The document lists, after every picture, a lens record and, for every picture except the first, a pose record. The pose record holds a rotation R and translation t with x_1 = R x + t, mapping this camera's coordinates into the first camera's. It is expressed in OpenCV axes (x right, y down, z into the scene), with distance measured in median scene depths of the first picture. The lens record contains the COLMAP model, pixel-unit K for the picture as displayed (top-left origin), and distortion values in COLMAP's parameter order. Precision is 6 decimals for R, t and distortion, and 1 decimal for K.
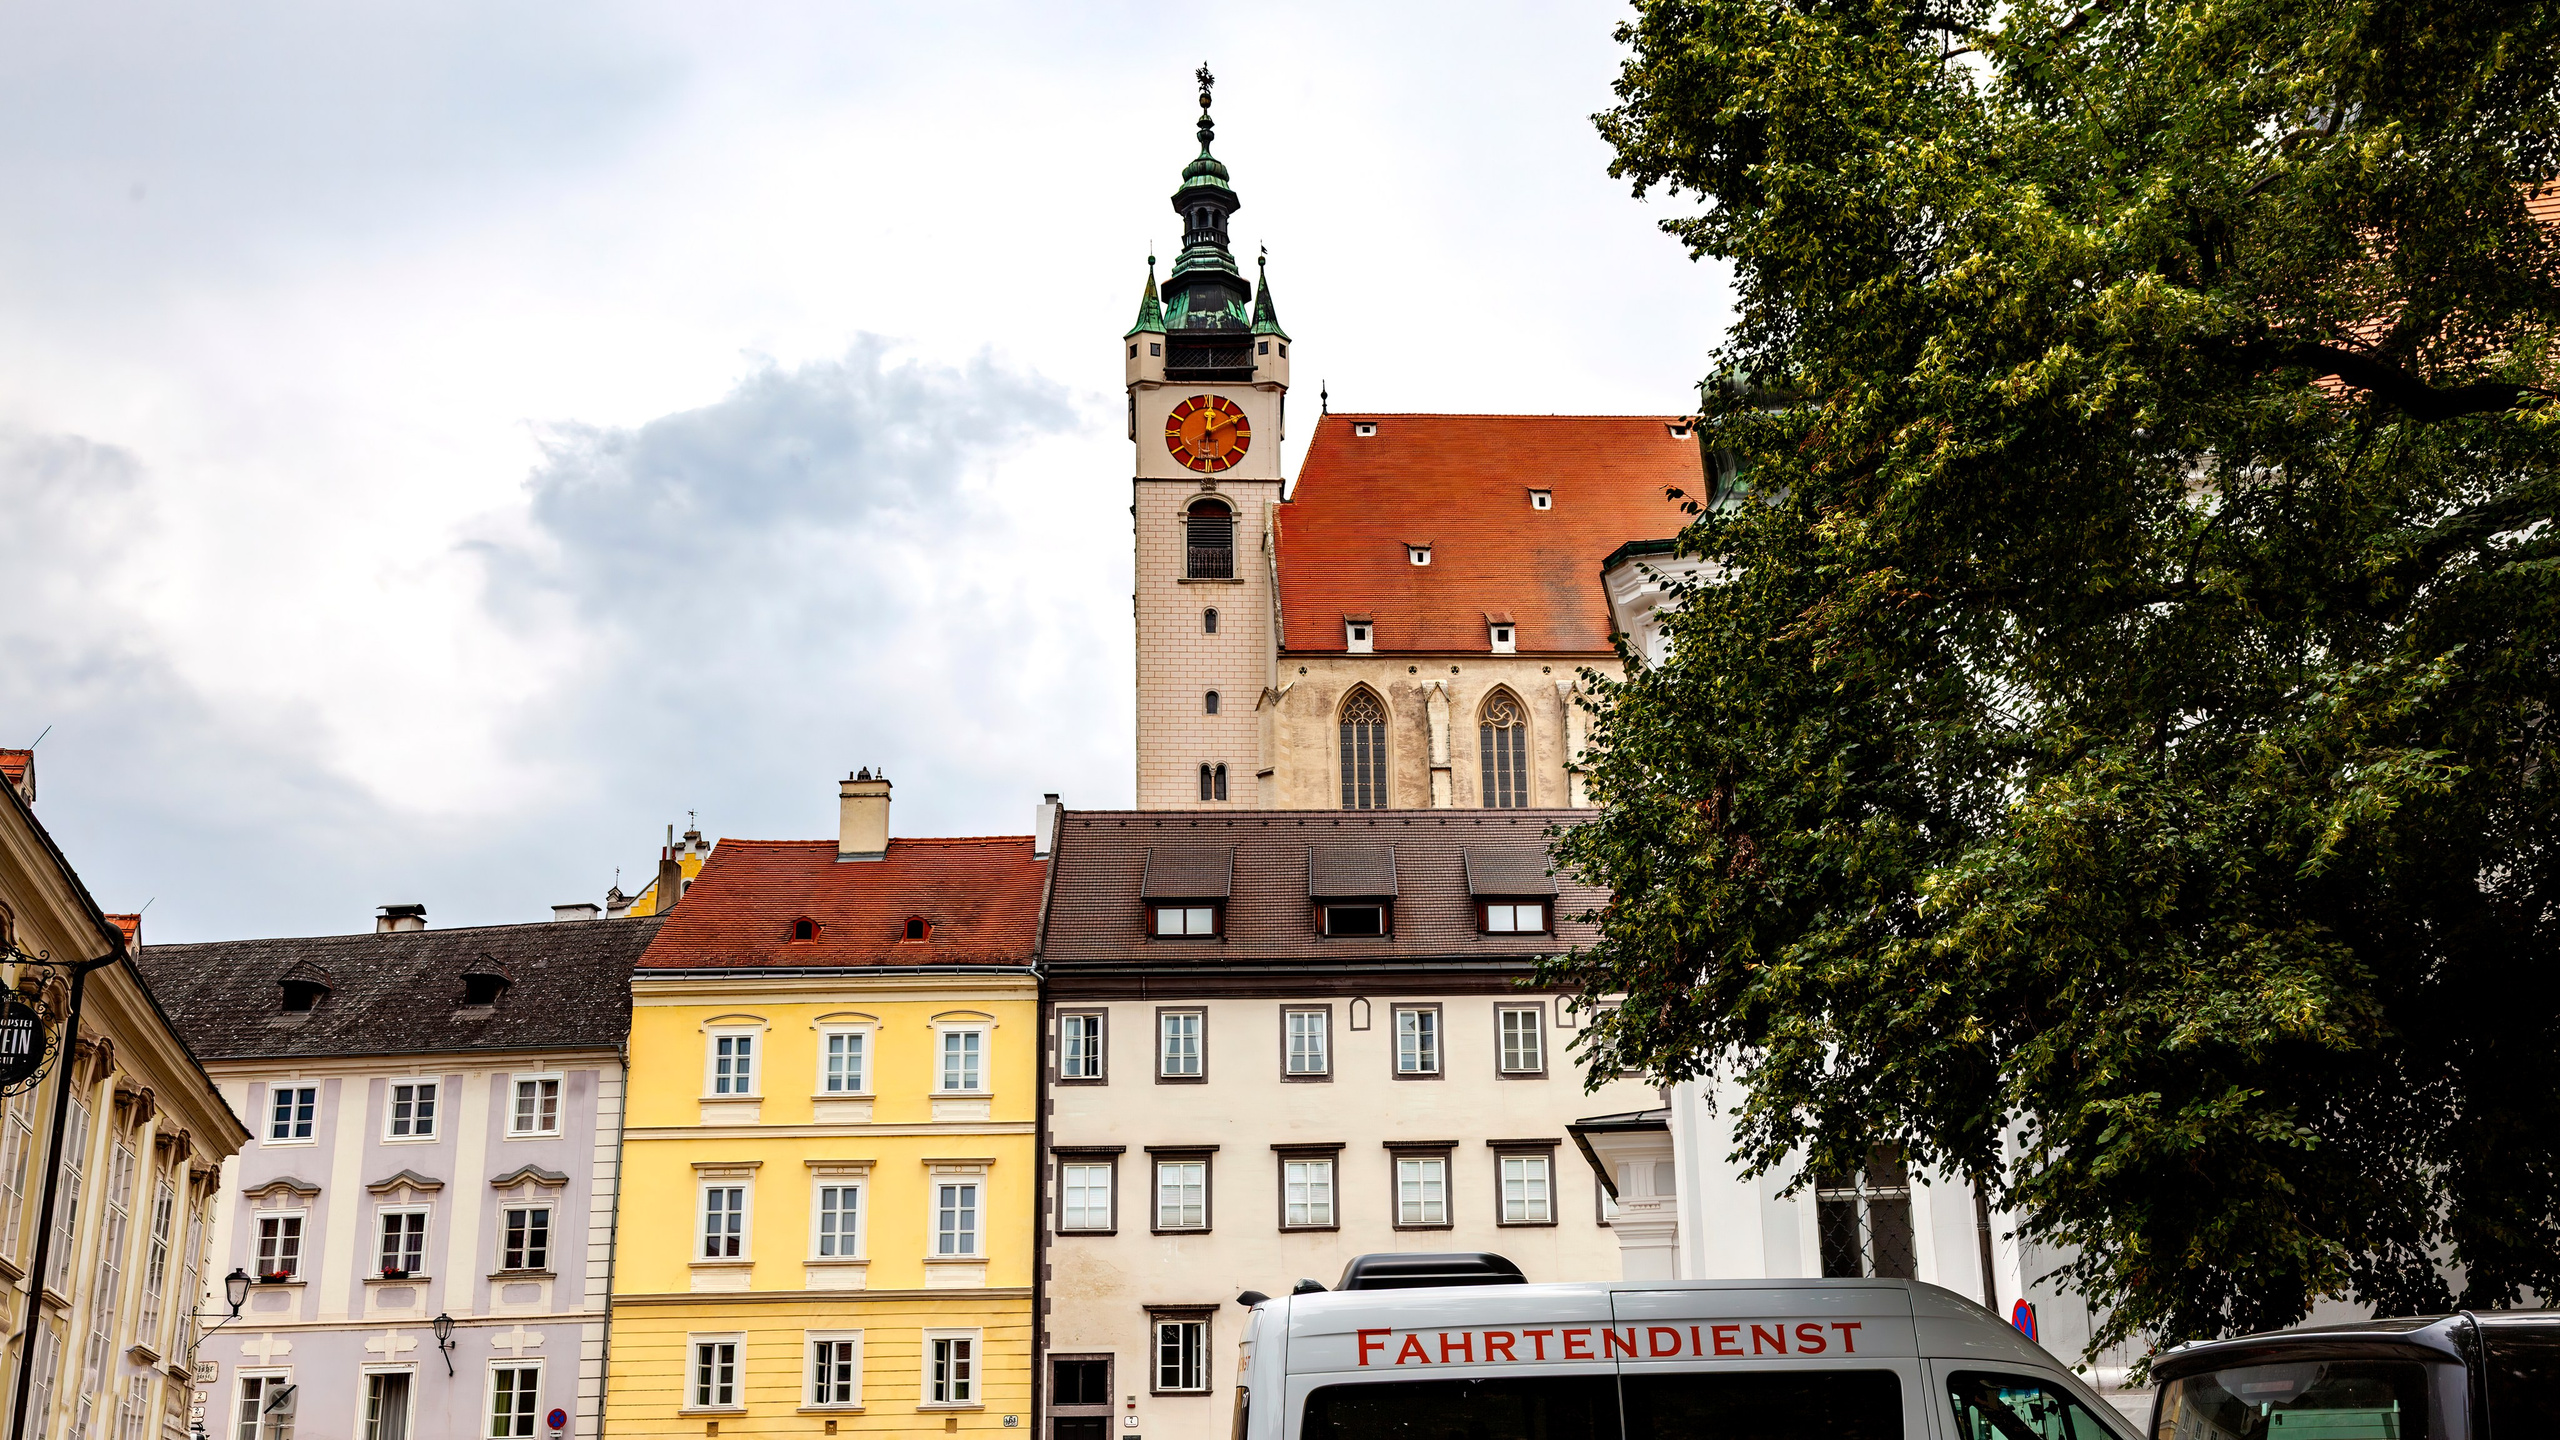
lens RADIAL K [[2730.8, 0, 1304.9], [0, 2730.8, 718.9], [0, 0, 1]] dist [0.063970, 0.000000]
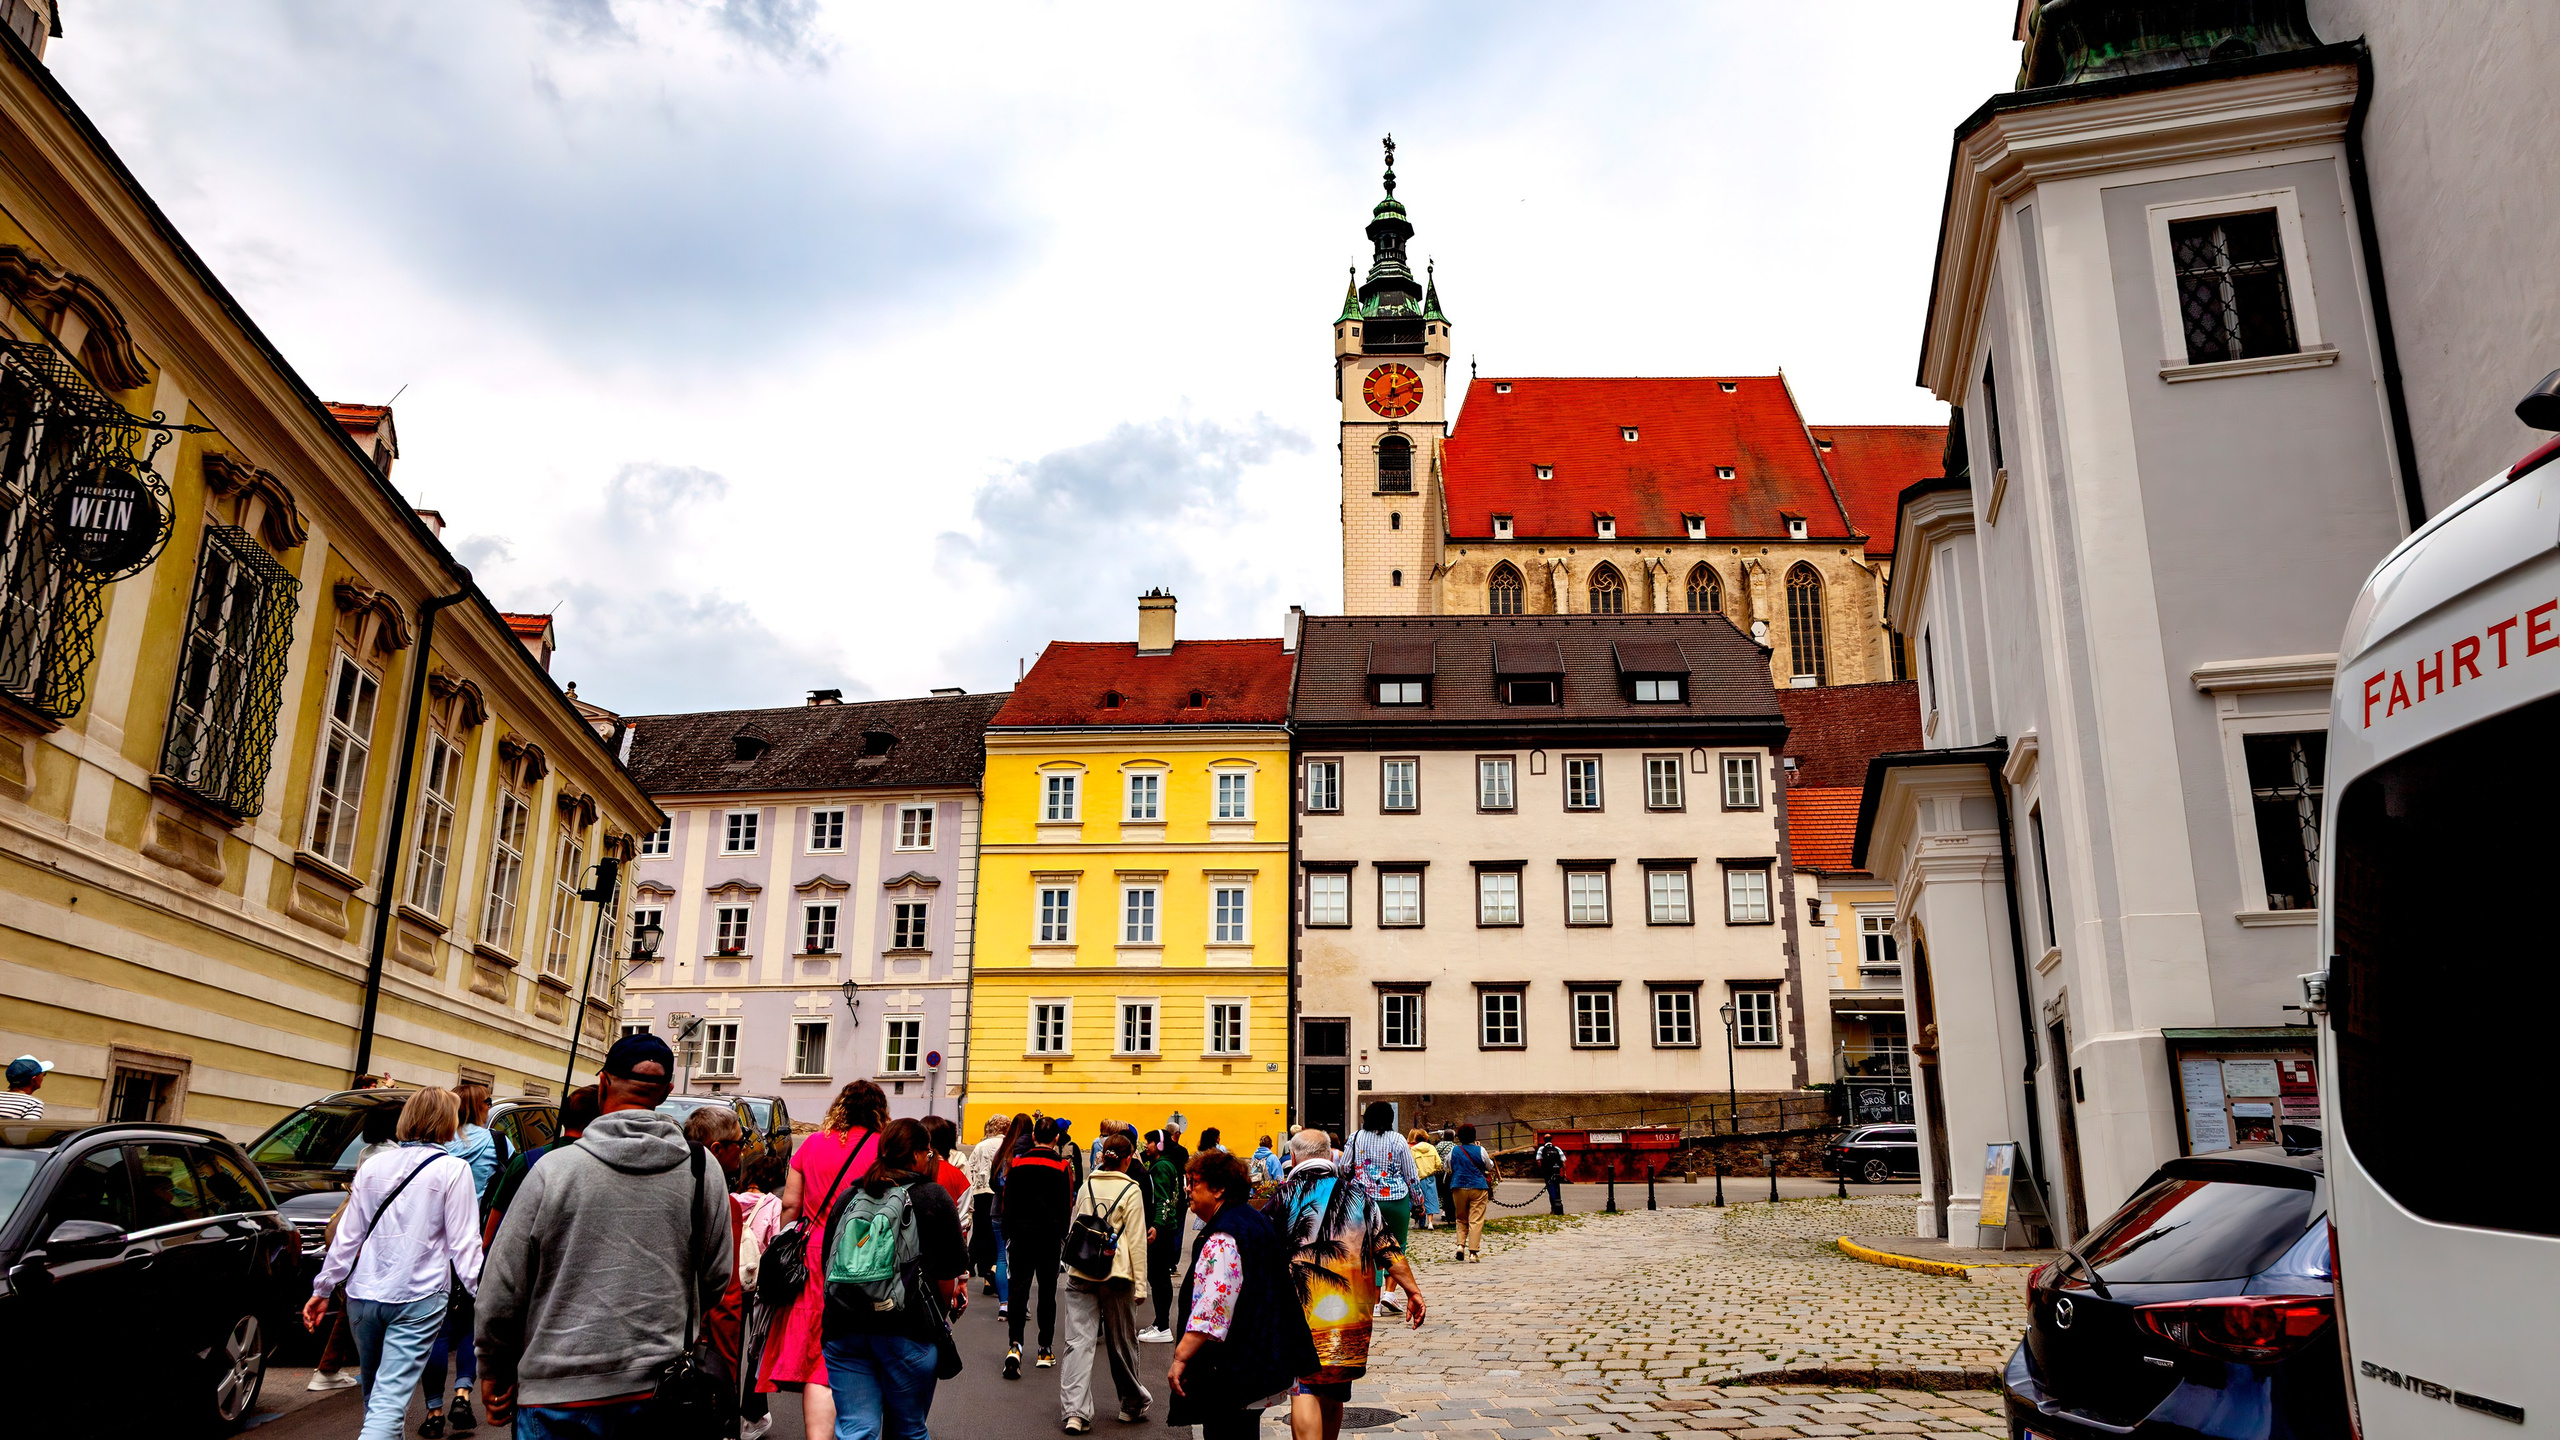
lens RADIAL K [[1742.2, 0, 1299.1], [0, 1742.2, 710.4], [0, 0, 1]] dist [0.036111, -0.005403]
pose [[0.997064, -0.000247, -0.076569, -0.029036], [0.003316, 0.999196, 0.039962, 0.049728], [0.076497, -0.040099, 0.996263, 0.169426]]
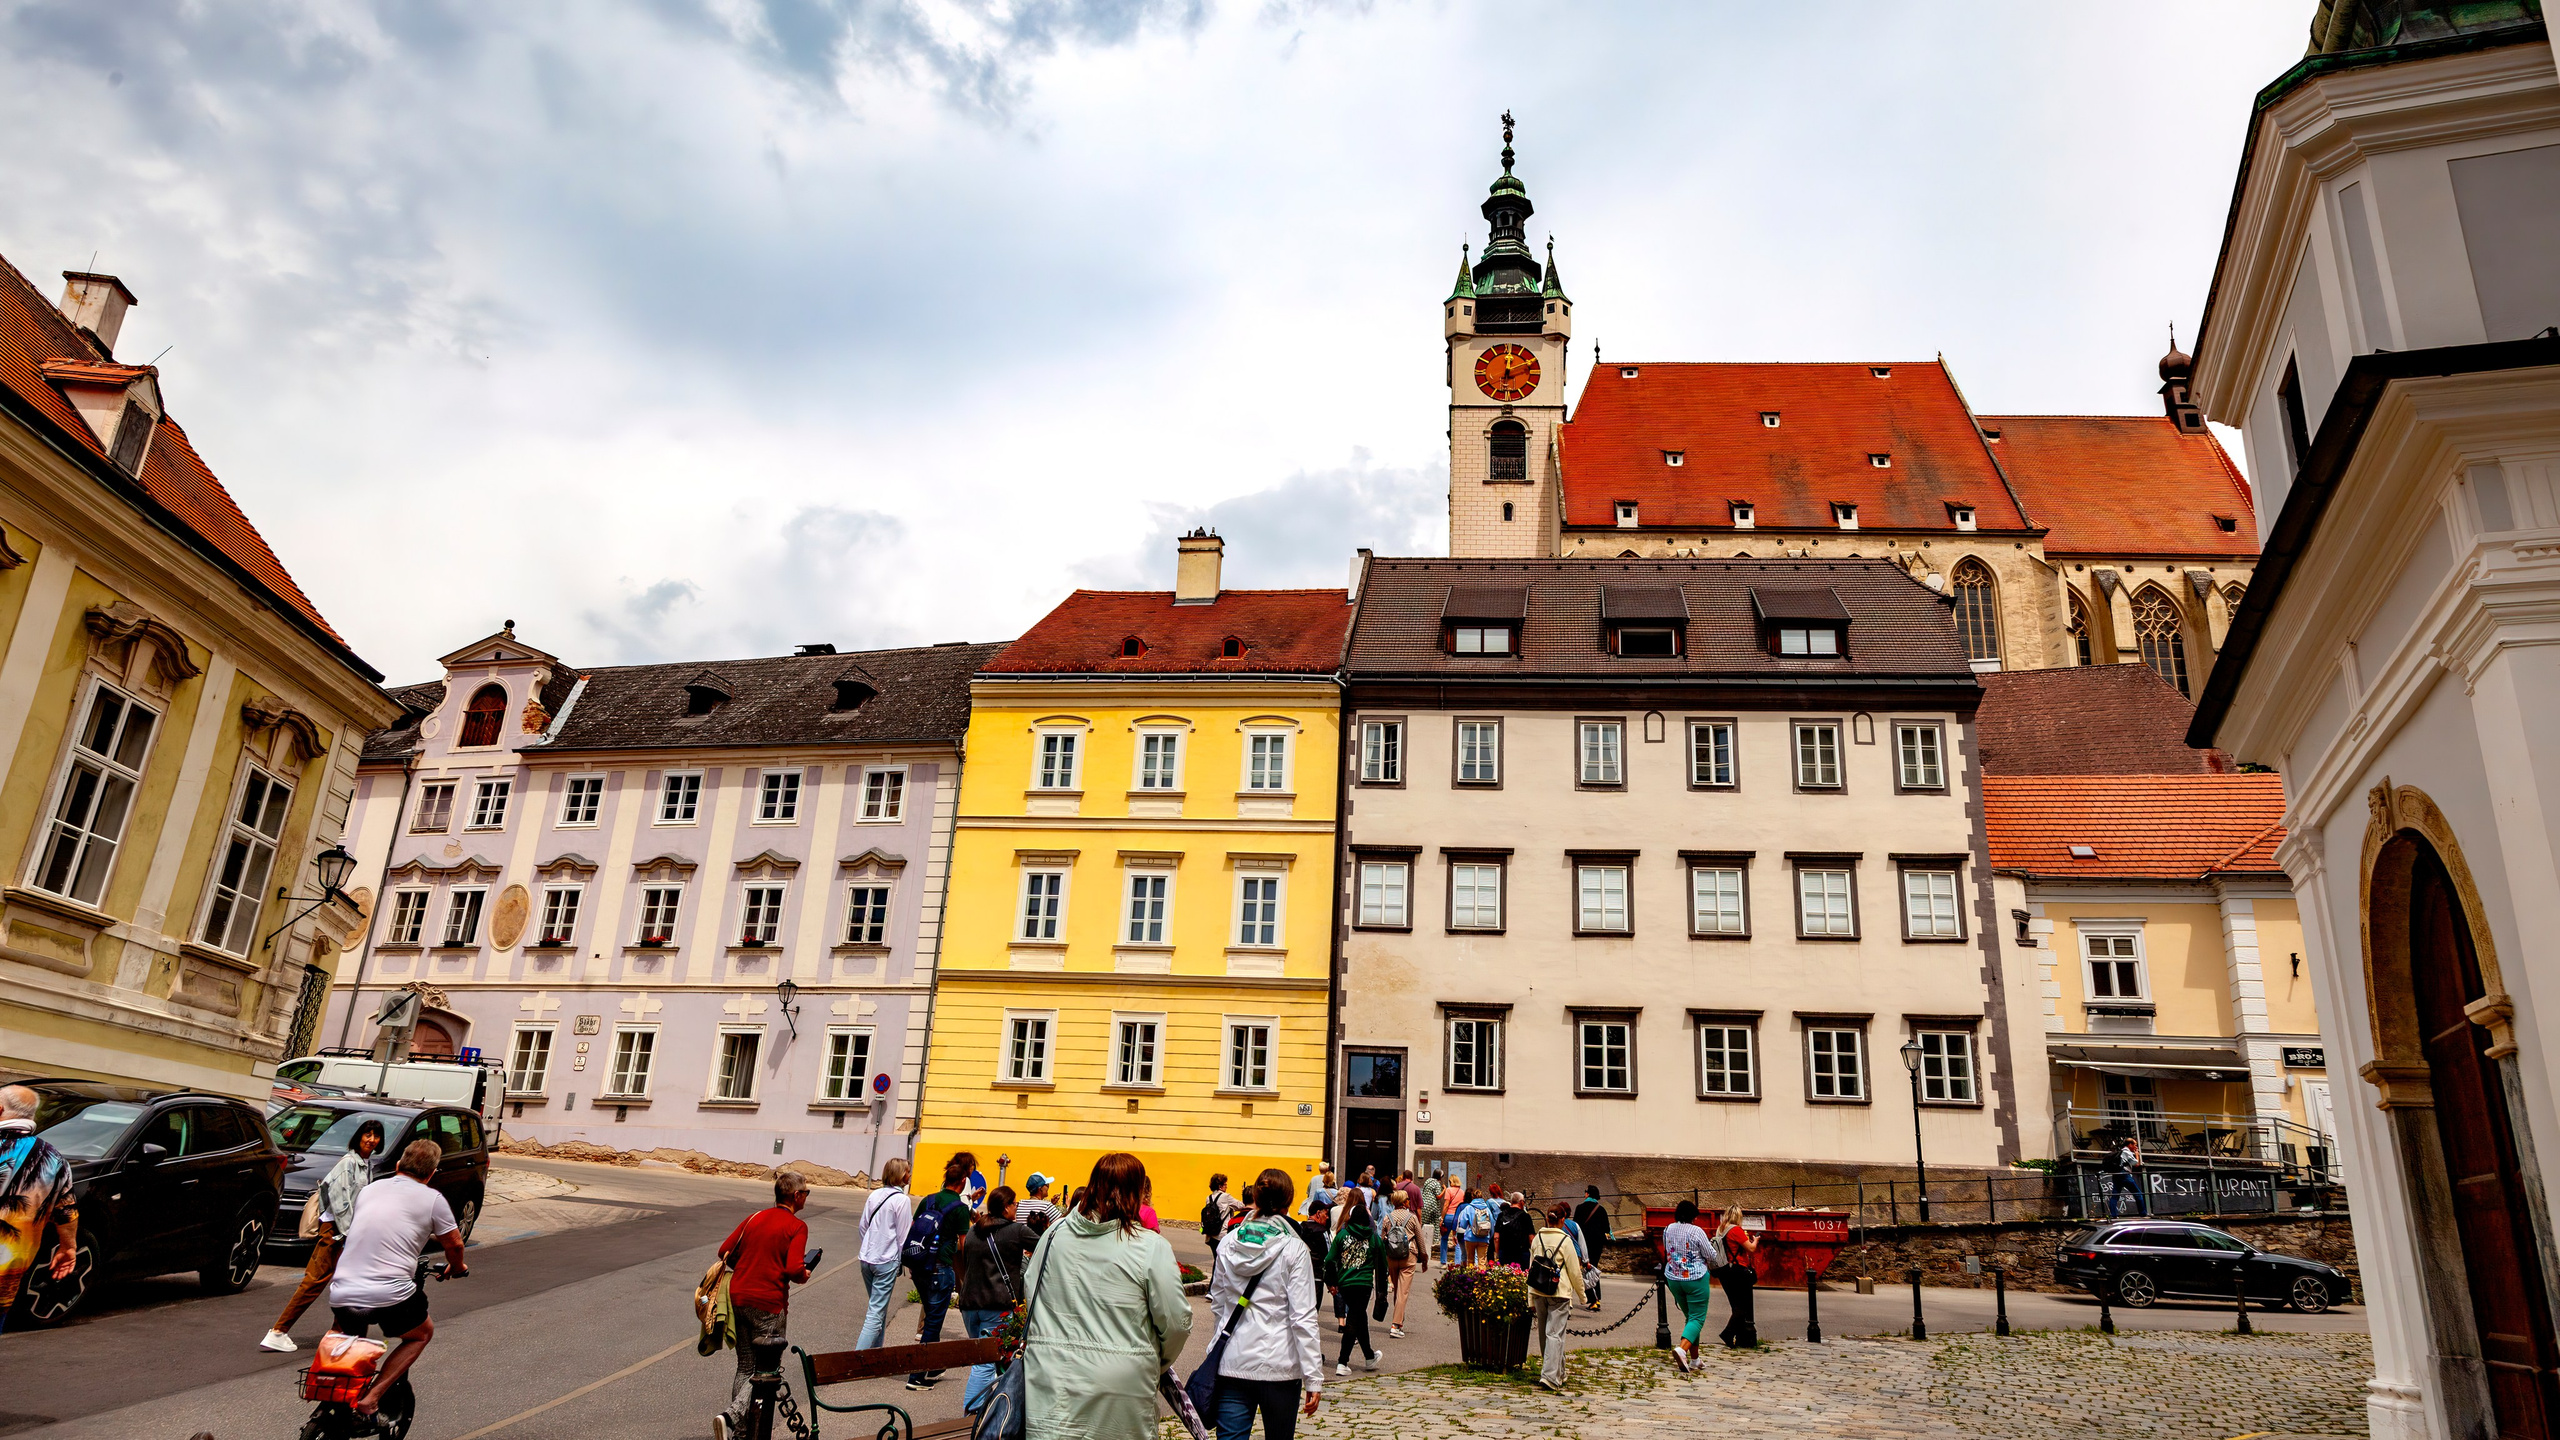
lens RADIAL K [[1742.2, 0, 1300.2], [0, 1742.2, 605.9], [0, 0, 1]] dist [0.036111, -0.005403]
pose [[0.988373, 0.007480, -0.151862, -0.011651], [-0.015021, 0.998707, -0.048571, 0.095688], [0.151302, 0.050288, 0.987208, 0.332926]]
